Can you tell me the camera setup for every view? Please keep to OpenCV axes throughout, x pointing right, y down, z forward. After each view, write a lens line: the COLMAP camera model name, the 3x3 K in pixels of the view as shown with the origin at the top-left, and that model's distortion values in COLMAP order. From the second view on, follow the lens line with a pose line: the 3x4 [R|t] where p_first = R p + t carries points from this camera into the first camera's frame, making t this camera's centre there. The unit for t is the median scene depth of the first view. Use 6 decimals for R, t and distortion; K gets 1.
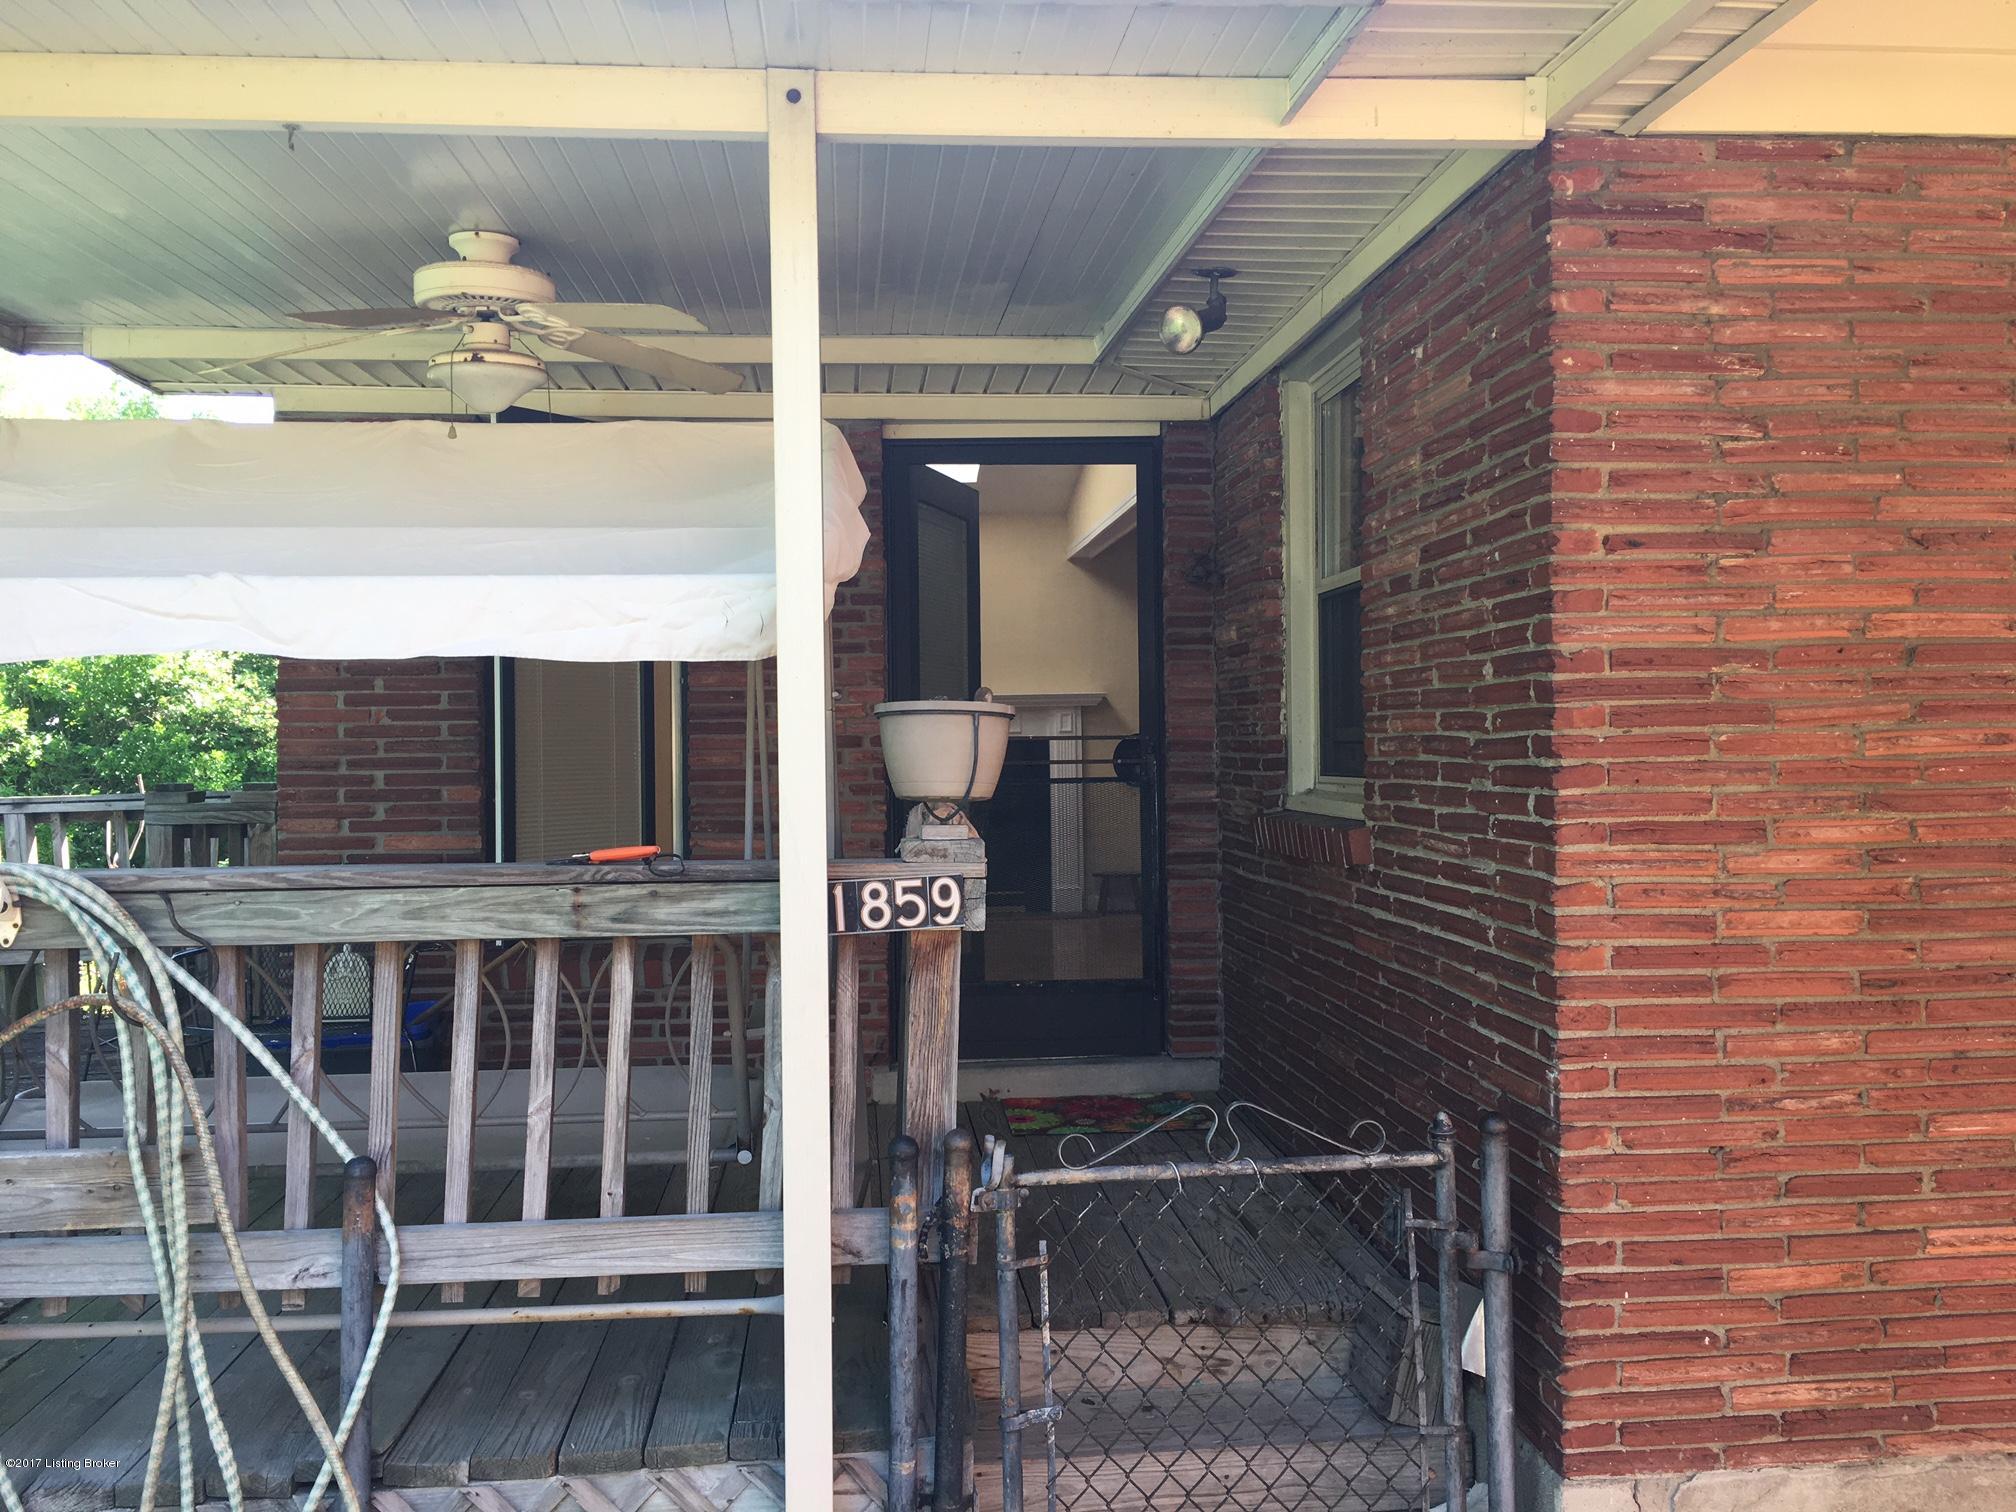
lens RADIAL K [[1710.8, 0, 1009.3], [0, 1710.8, 740.1], [0, 0, 1]] dist [0.079224, -0.116861]
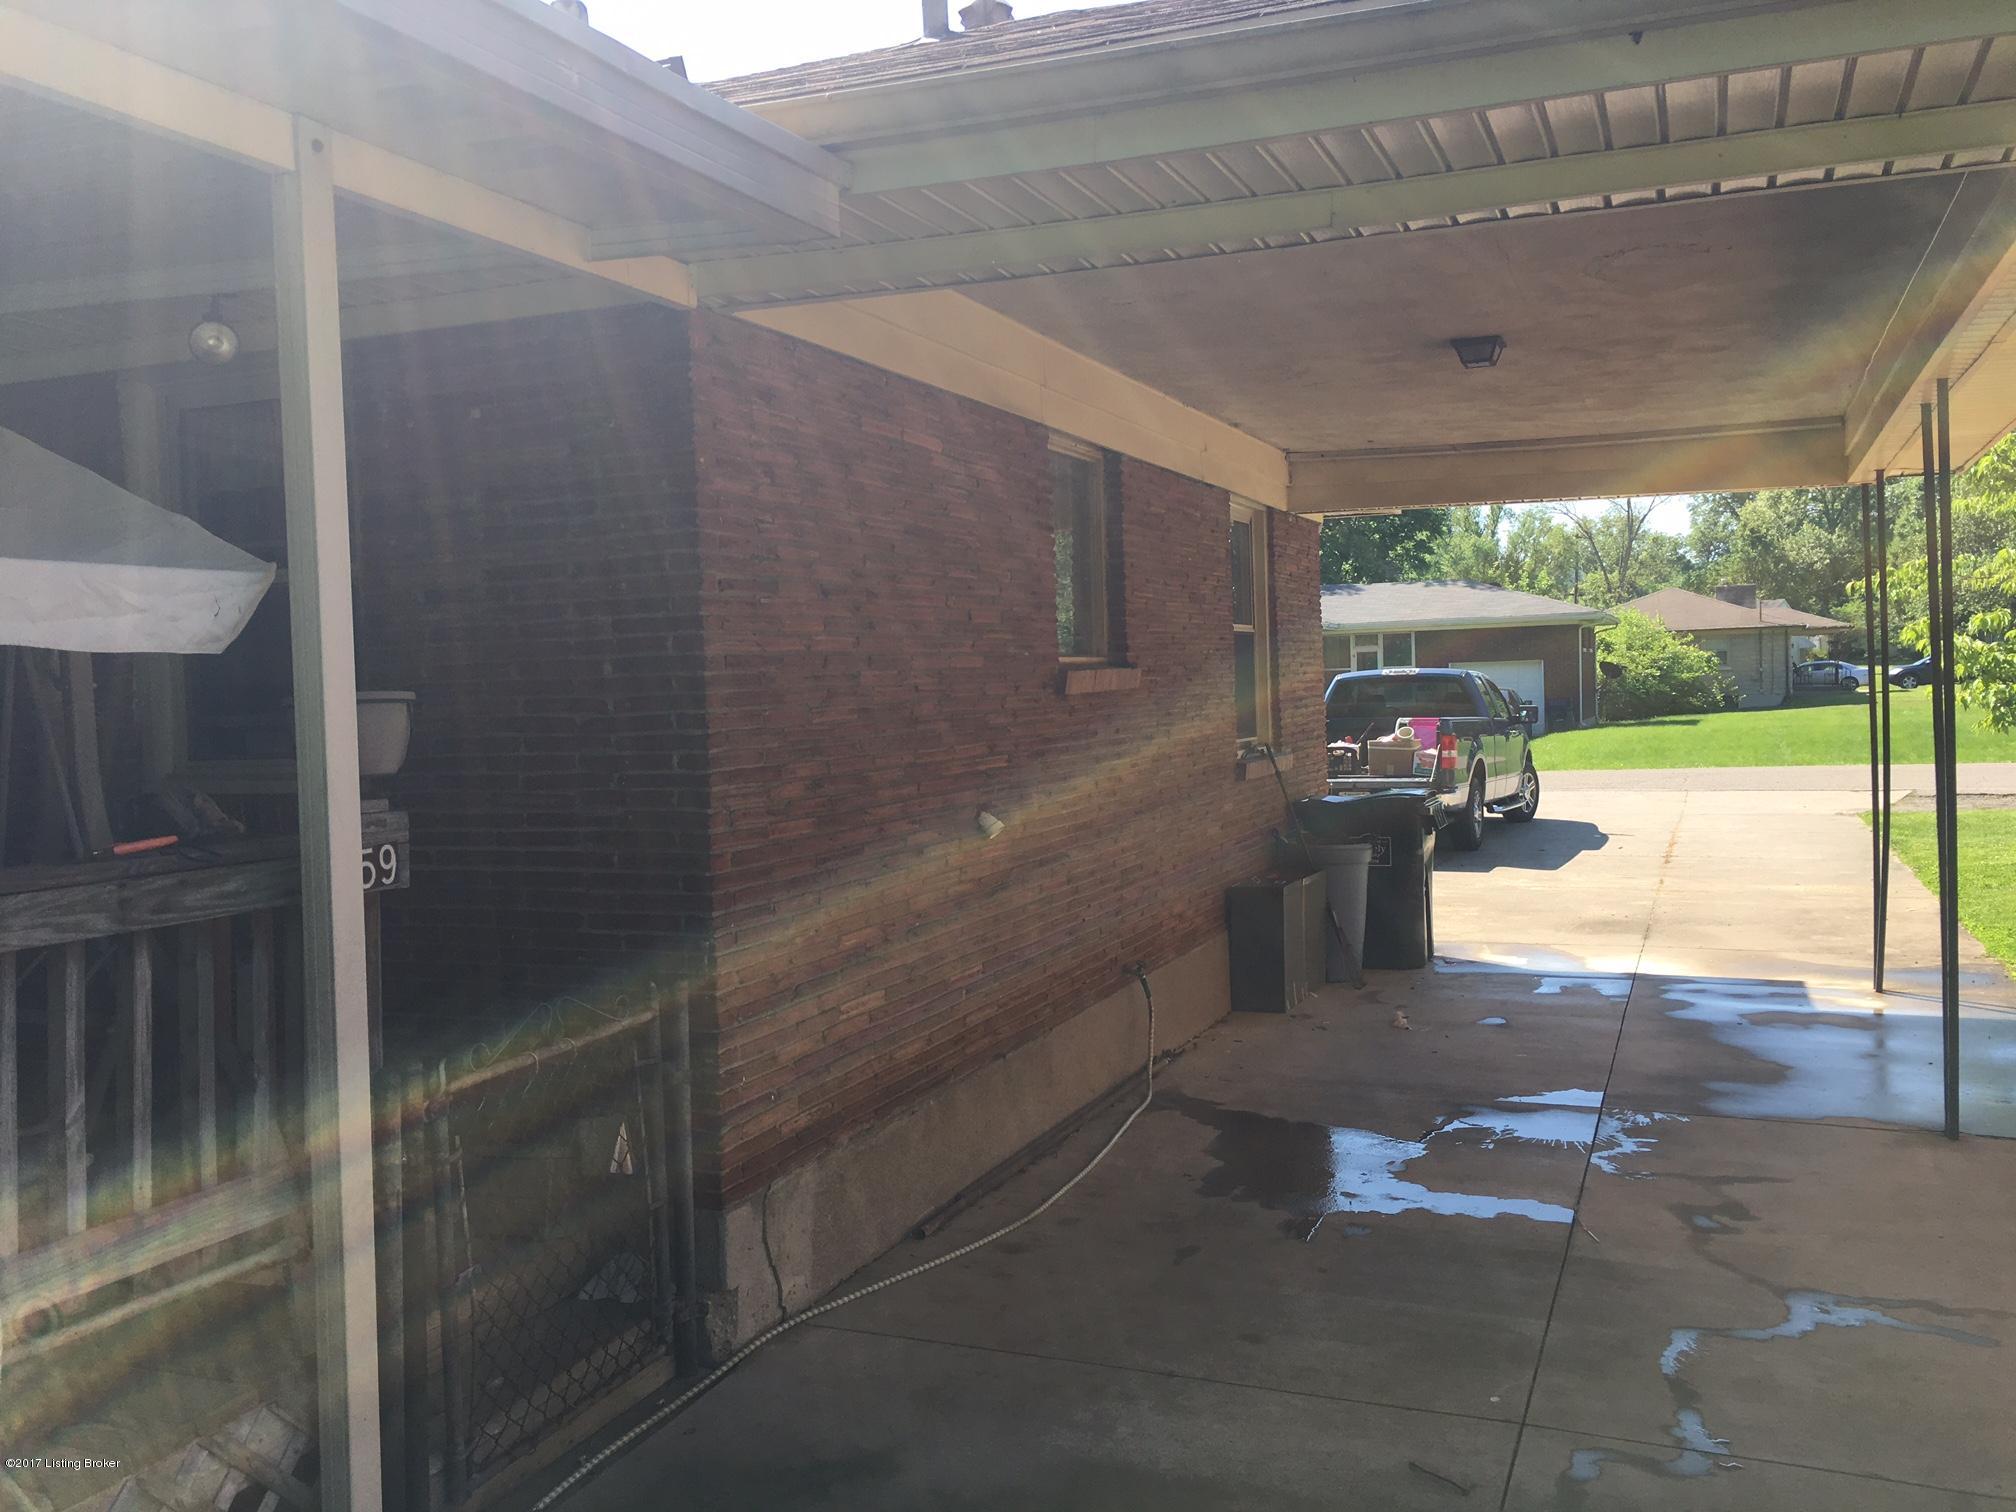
lens RADIAL K [[1710.8, 0, 1009.3], [0, 1710.8, 740.1], [0, 0, 1]] dist [0.079224, -0.116861]
pose [[0.458591, -0.029528, 0.888156, -0.877871], [0.023364, 0.999503, 0.021166, -0.004588], [-0.888340, 0.011044, 0.459053, 0.093972]]
